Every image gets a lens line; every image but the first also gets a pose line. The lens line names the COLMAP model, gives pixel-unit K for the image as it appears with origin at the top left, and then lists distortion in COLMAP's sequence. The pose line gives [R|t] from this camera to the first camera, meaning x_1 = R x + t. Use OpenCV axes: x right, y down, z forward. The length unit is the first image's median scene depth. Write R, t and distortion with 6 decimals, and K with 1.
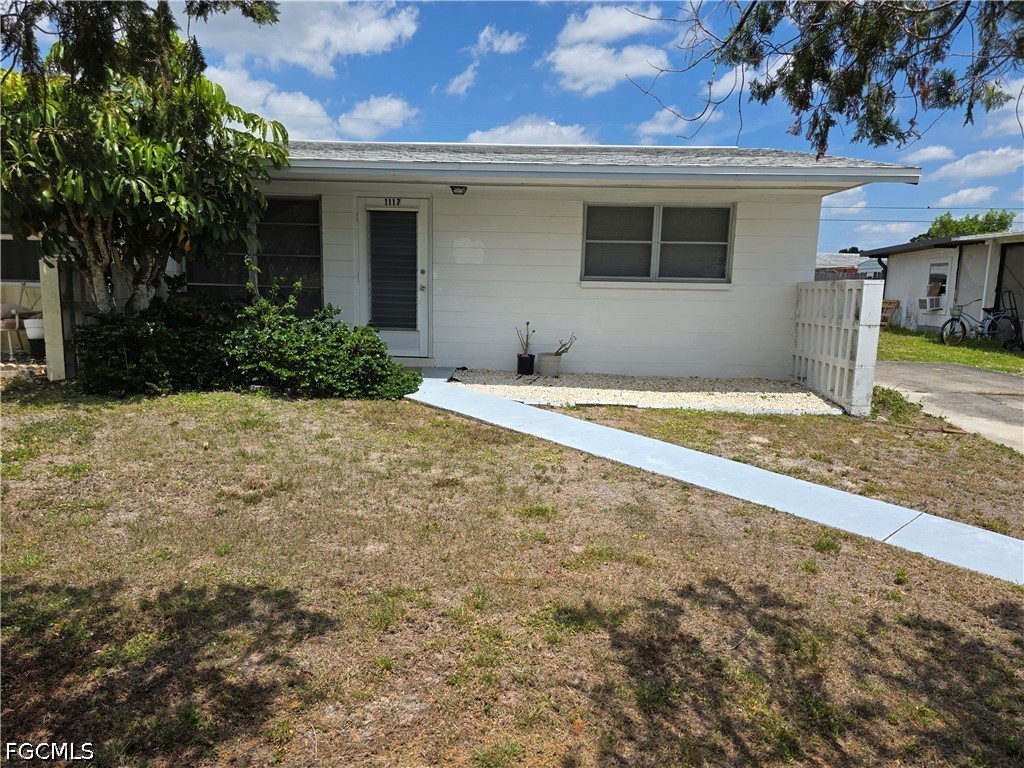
lens RADIAL K [[700.0, 0, 501.7], [0, 700.0, 381.3], [0, 0, 1]] dist [0.057618, -0.058585]
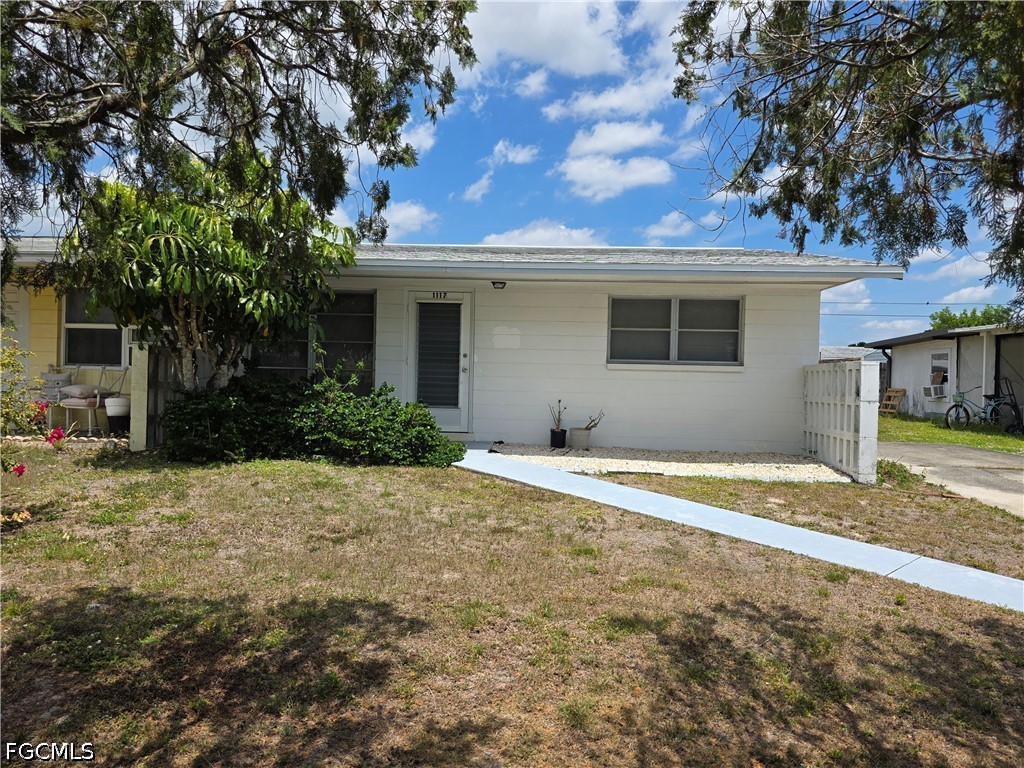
lens RADIAL K [[700.0, 0, 511.3], [0, 700.0, 371.5], [0, 0, 1]] dist [0.057618, -0.058585]
pose [[0.999979, 0.000325, -0.006445, -0.042011], [-0.001269, 0.989130, -0.147040, 0.042595], [0.006327, 0.147045, 0.989110, -0.125799]]
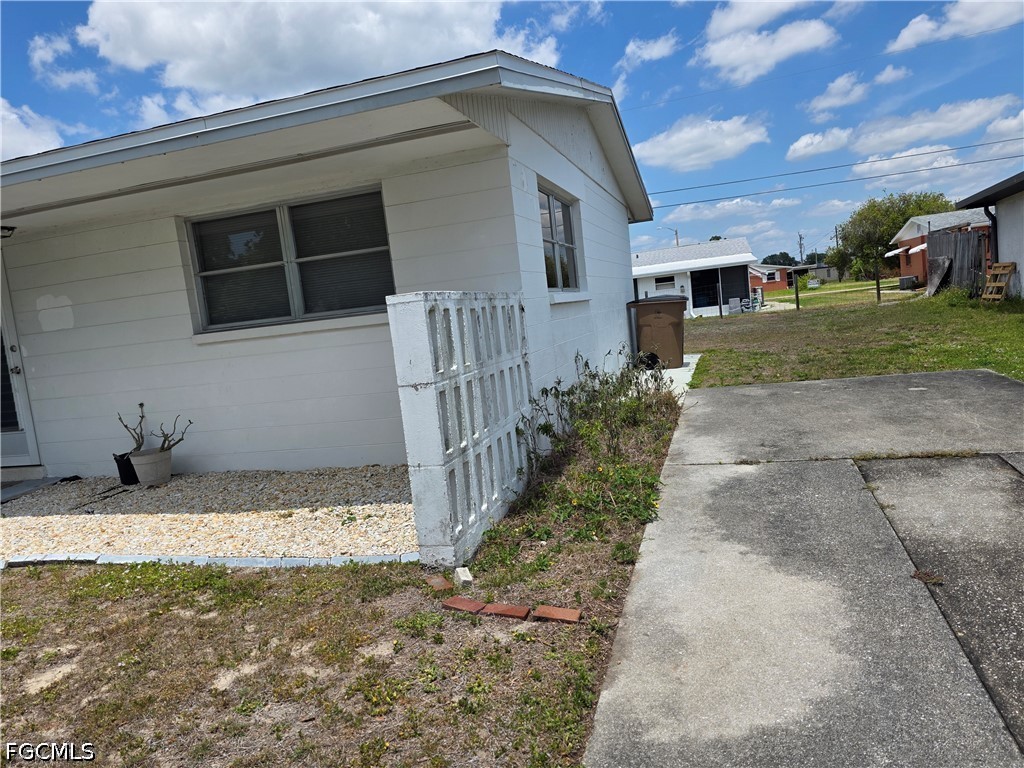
lens RADIAL K [[700.0, 0, 502.2], [0, 700.0, 379.2], [0, 0, 1]] dist [0.057618, -0.058585]
pose [[0.962886, -0.109653, -0.246630, 0.722058], [0.102118, 0.993835, -0.043180, -0.056759], [0.249844, 0.016392, 0.968147, 0.558706]]
